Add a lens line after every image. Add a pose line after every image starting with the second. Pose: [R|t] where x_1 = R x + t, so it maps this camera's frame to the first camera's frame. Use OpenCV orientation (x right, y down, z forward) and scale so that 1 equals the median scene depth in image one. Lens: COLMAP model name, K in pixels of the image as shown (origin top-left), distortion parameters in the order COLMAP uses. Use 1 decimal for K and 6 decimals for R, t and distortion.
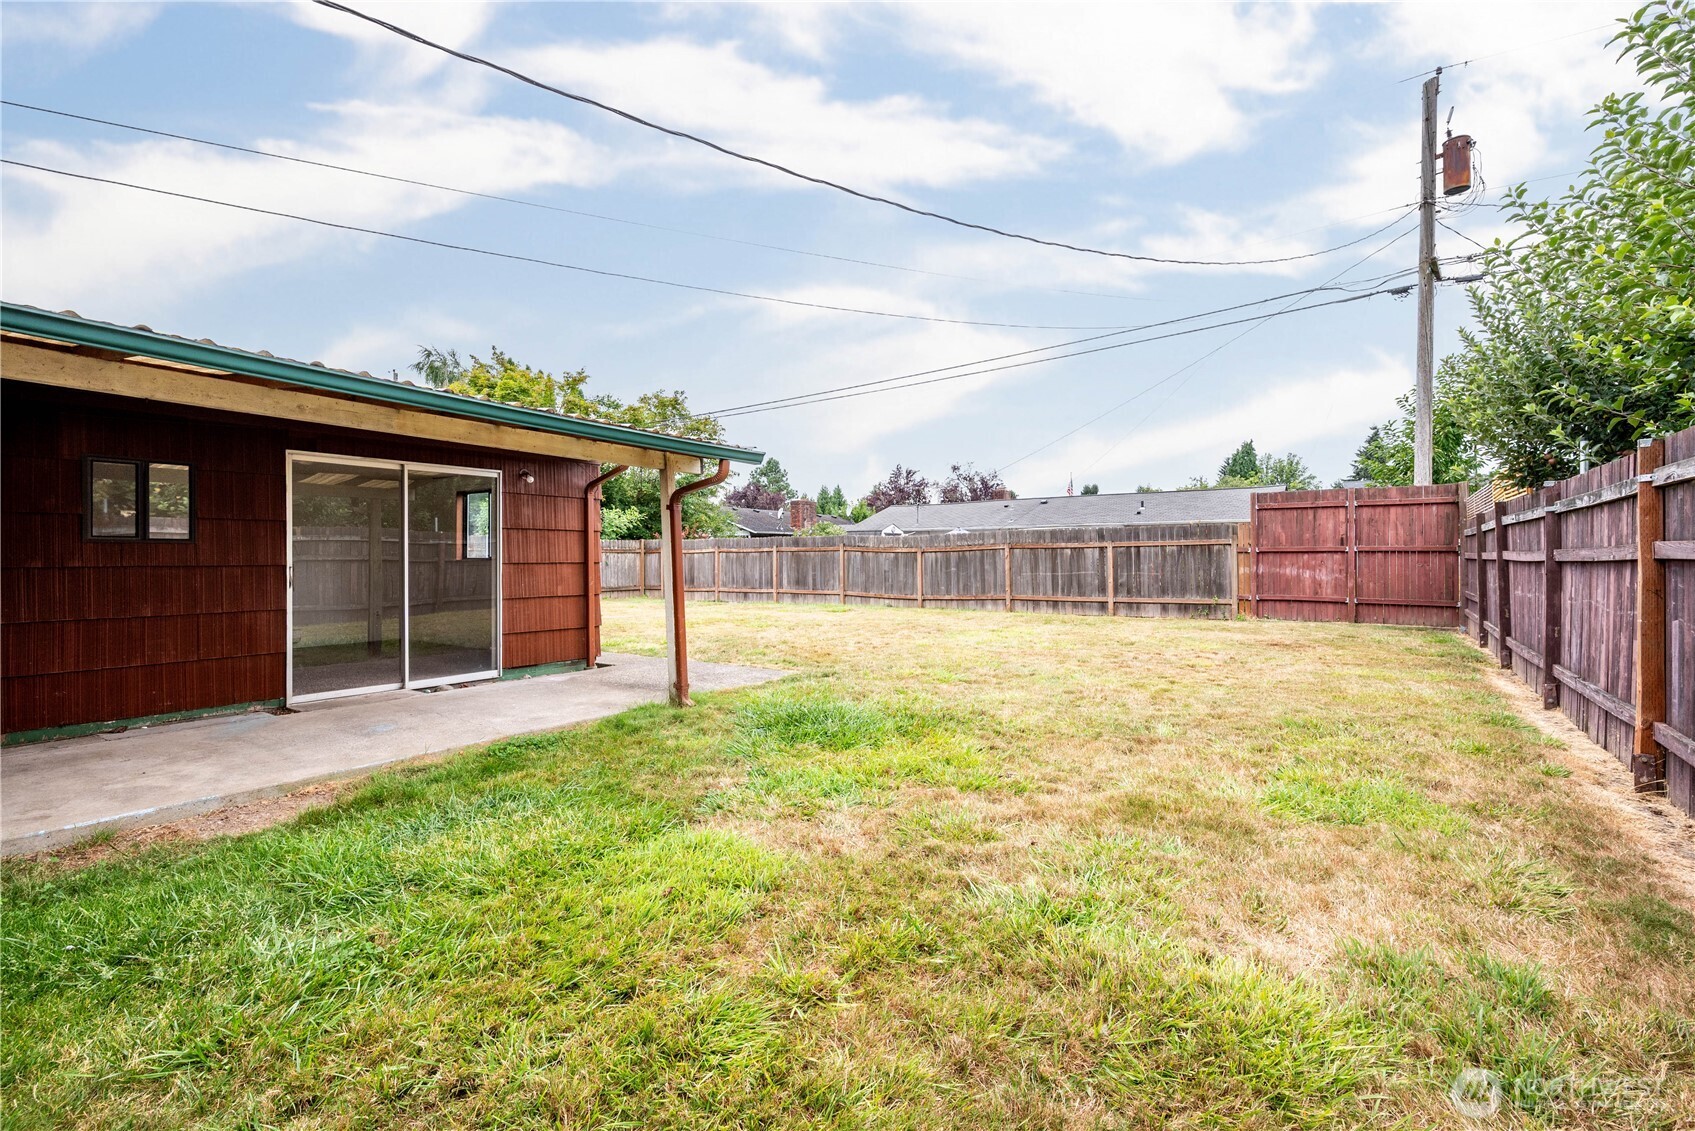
lens RADIAL K [[756.4, 0, 847.5], [0, 756.4, 565.5], [0, 0, 1]] dist [0.000440, -0.000012]
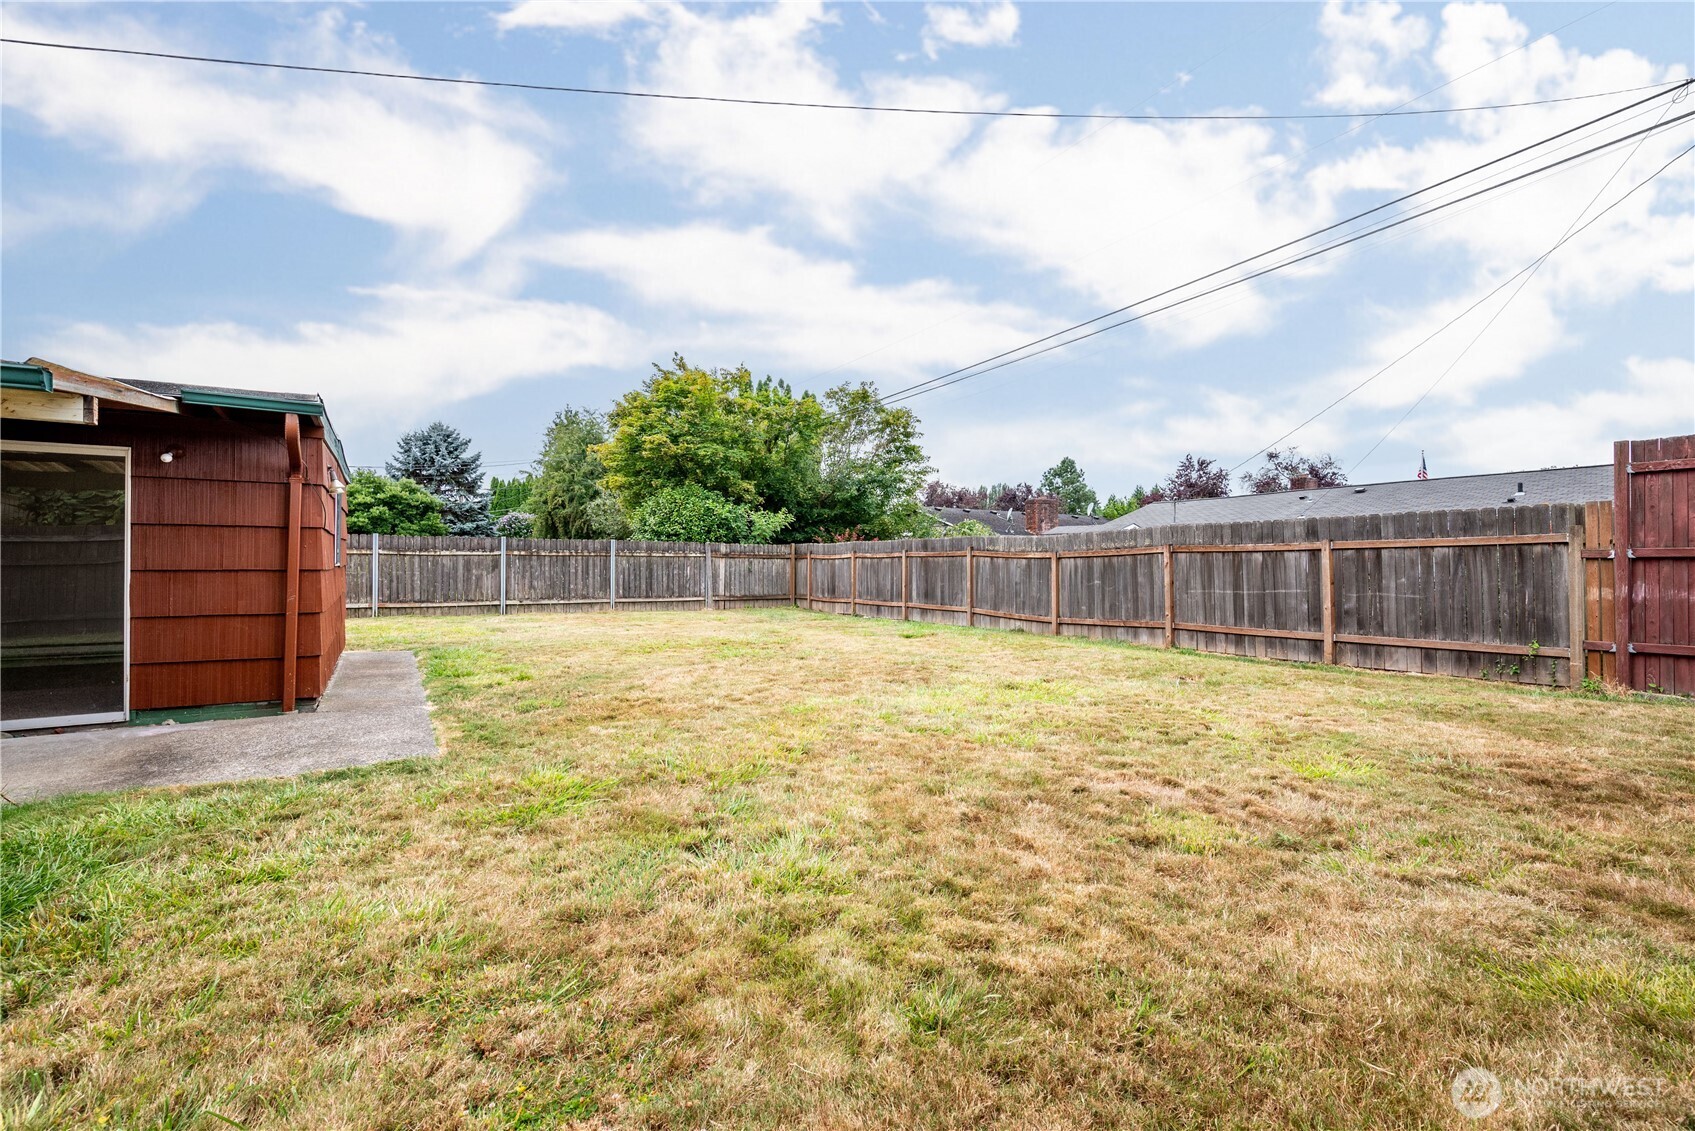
lens RADIAL K [[756.4, 0, 847.5], [0, 756.4, 565.5], [0, 0, 1]] dist [0.000440, -0.000012]
pose [[0.912669, 0.005746, -0.408659, 0.237368], [-0.009124, 0.999938, -0.006316, -0.004457], [0.408597, 0.009493, 0.912665, 0.285391]]
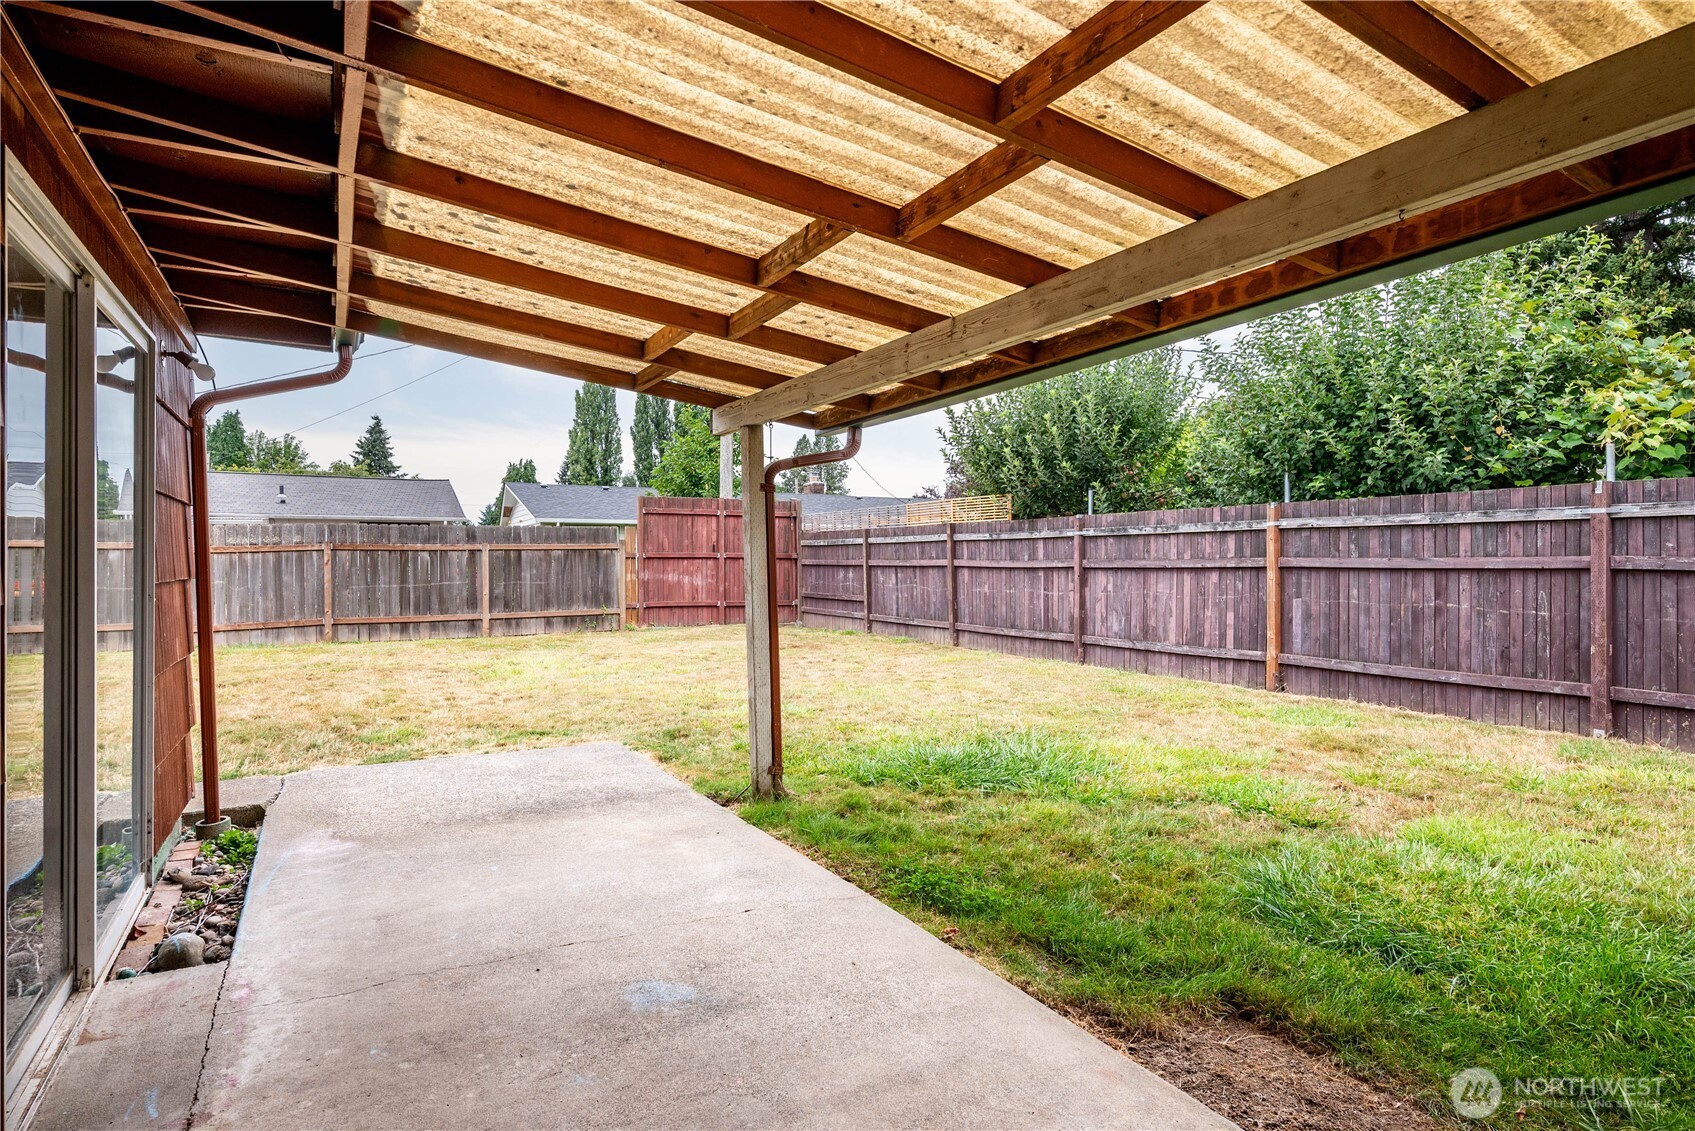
lens RADIAL K [[896.6, 0, 847.5], [0, 896.6, 565.5], [0, 0, 1]] dist [-0.003329, -0.000330]
pose [[0.435653, -0.003479, 0.900108, -0.325475], [0.007215, 0.999974, 0.000373, -0.005758], [-0.900086, 0.006332, 0.435667, 0.237435]]
